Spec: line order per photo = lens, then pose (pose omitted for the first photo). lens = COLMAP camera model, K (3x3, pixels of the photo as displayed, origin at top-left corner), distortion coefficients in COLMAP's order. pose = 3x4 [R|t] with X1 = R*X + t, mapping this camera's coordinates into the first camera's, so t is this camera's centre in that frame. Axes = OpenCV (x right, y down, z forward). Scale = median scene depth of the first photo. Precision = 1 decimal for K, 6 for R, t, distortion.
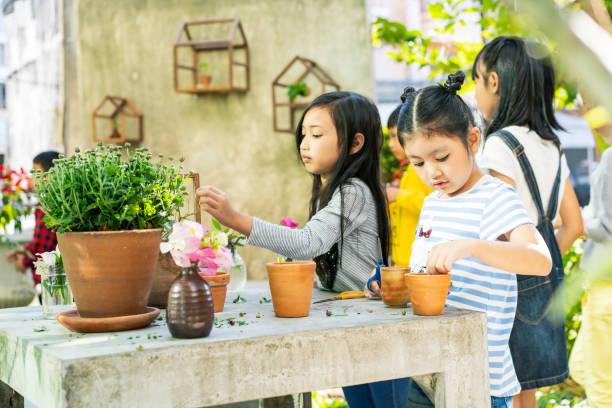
lens RADIAL K [[989.2, 0, 269.3], [0, 989.2, 206.5], [0, 0, 1]] dist [-0.022365, 0.003372]
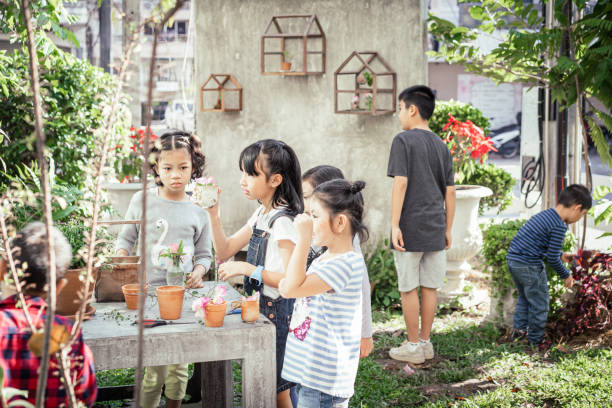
lens RADIAL K [[989.2, 0, 269.3], [0, 989.2, 206.5], [0, 0, 1]] dist [-0.022365, 0.003372]
pose [[0.975165, 0.052770, -0.215102, 0.183138], [-0.027668, 0.992618, 0.118081, -0.096621], [0.219745, -0.109197, 0.969427, -0.205619]]
